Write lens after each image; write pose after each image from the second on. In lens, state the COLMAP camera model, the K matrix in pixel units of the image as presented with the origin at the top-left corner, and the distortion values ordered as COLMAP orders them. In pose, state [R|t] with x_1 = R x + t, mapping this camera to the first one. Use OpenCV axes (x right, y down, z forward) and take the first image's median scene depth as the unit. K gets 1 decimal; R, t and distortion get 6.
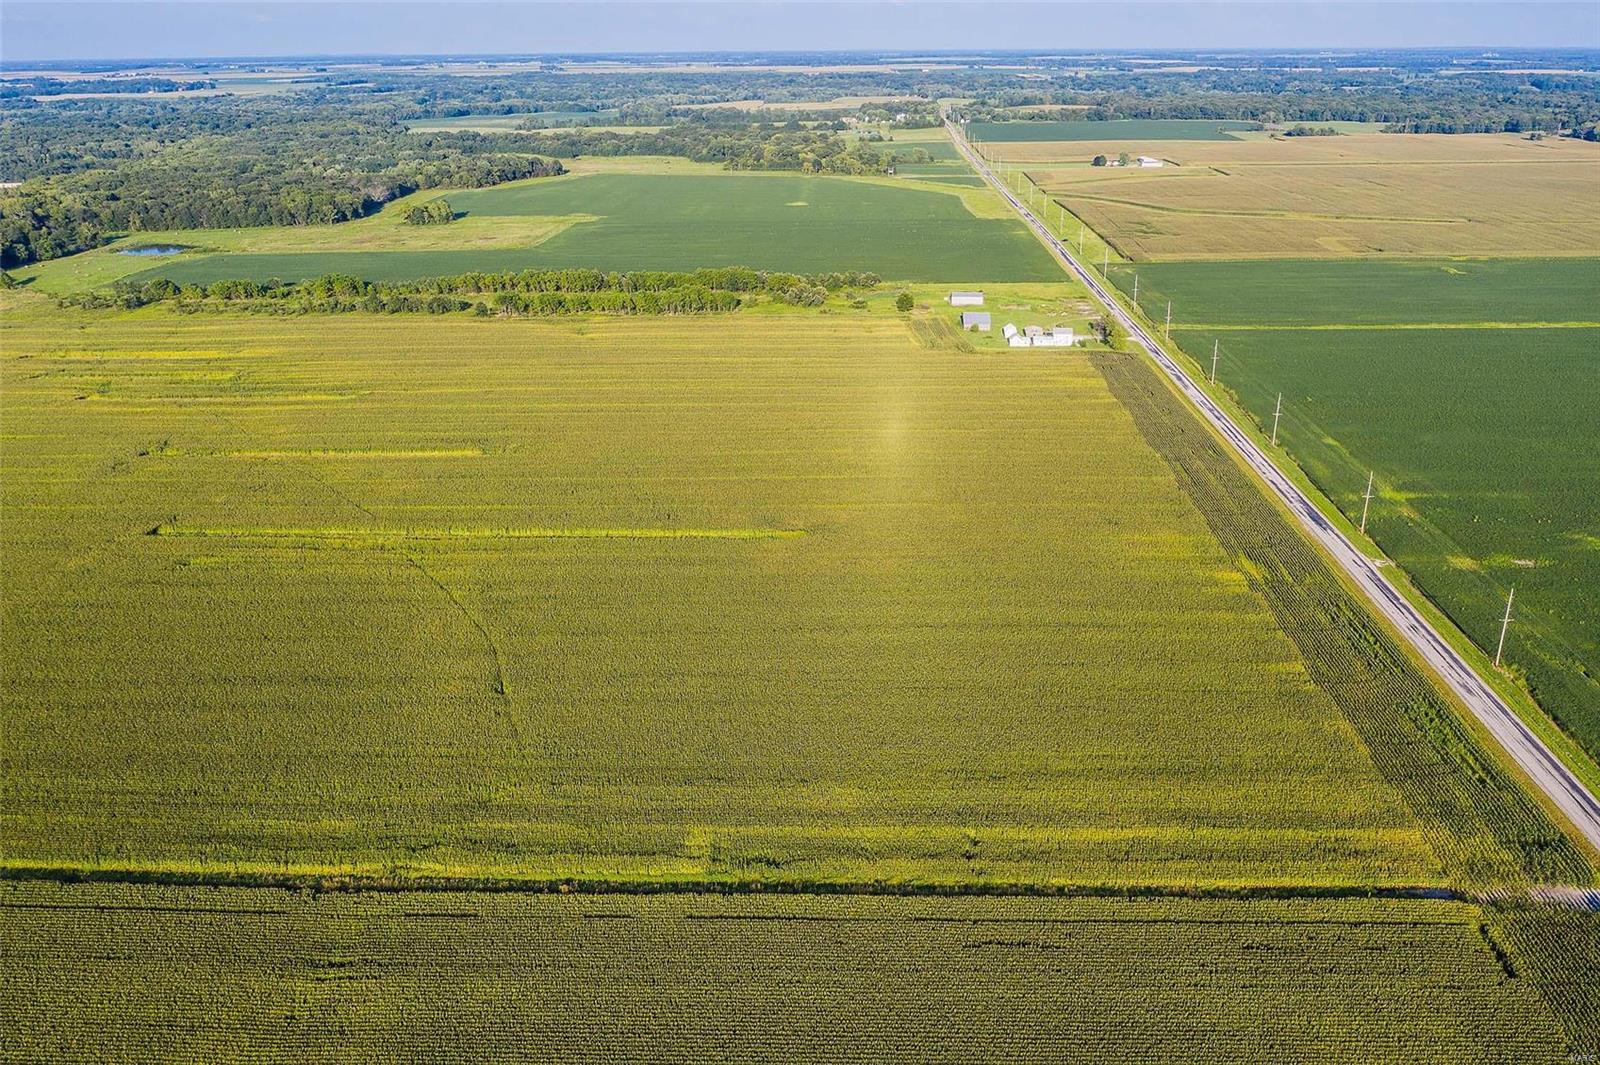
lens RADIAL K [[1261.7, 0, 800.9], [0, 1261.7, 524.9], [0, 0, 1]] dist [-0.020112, 0.010385]
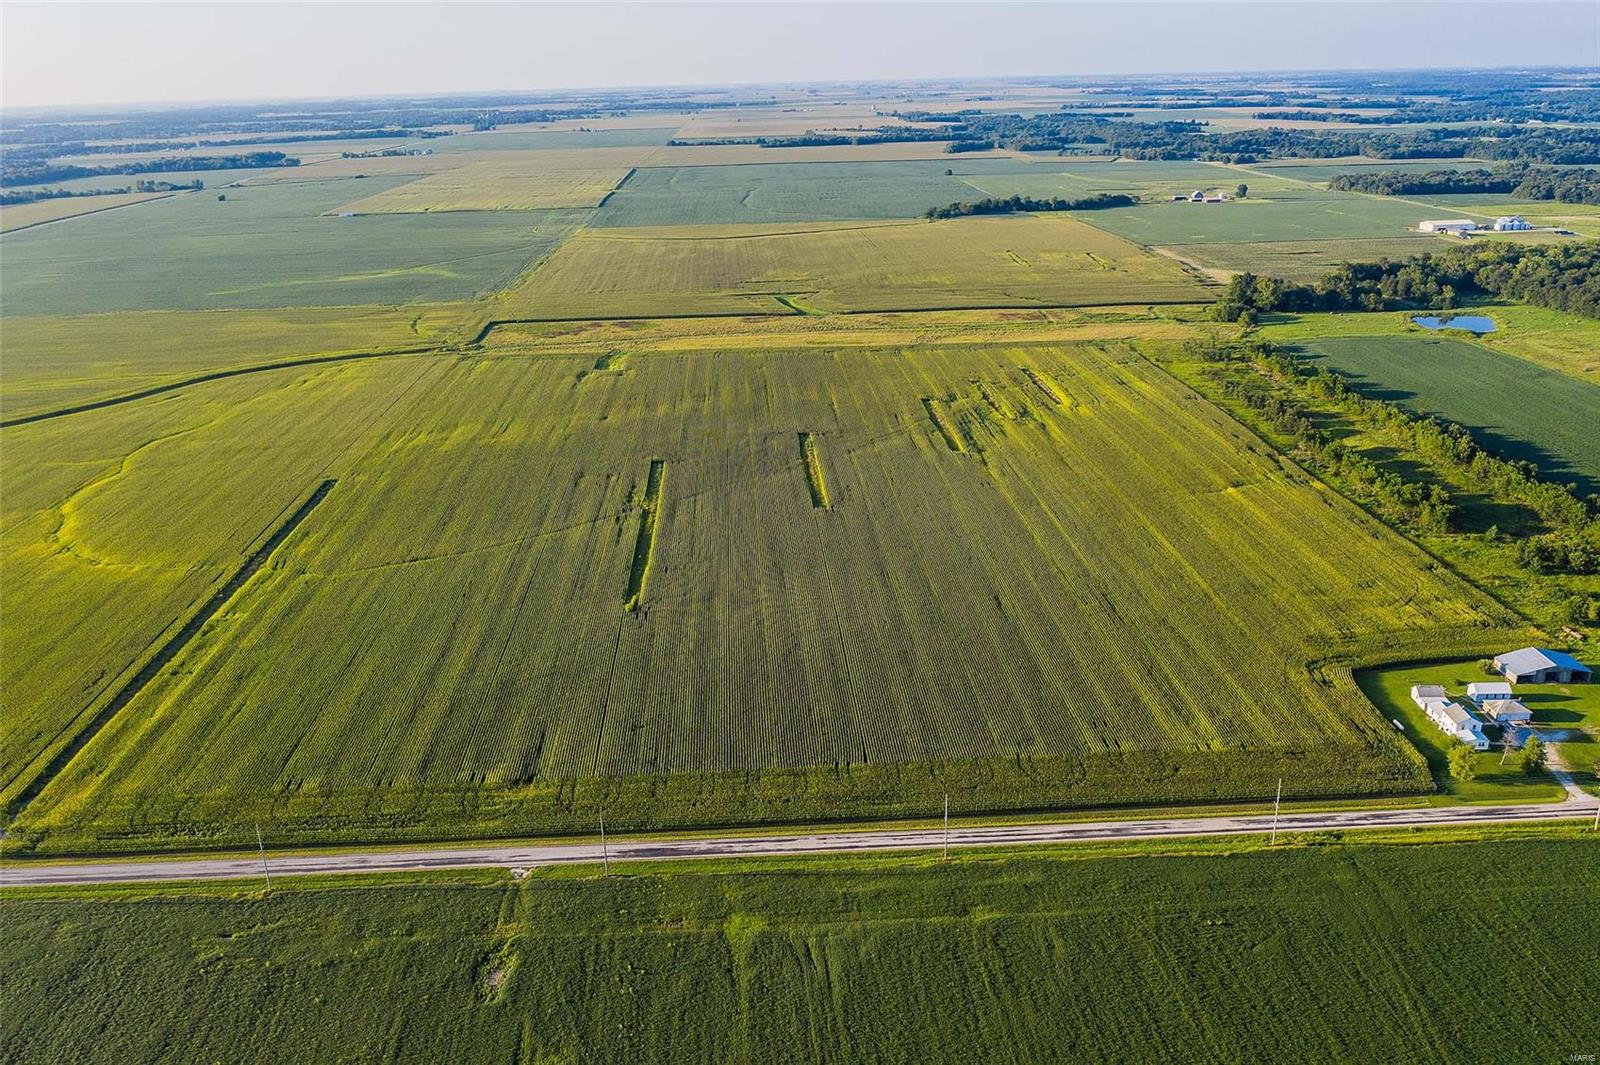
lens RADIAL K [[1261.7, 0, 800.9], [0, 1261.7, 524.9], [0, 0, 1]] dist [-0.020112, 0.010385]
pose [[0.088613, 0.343314, -0.935031, 0.490406], [-0.333457, 0.894783, 0.296934, -0.210697], [0.938592, 0.285480, 0.193770, 0.368194]]
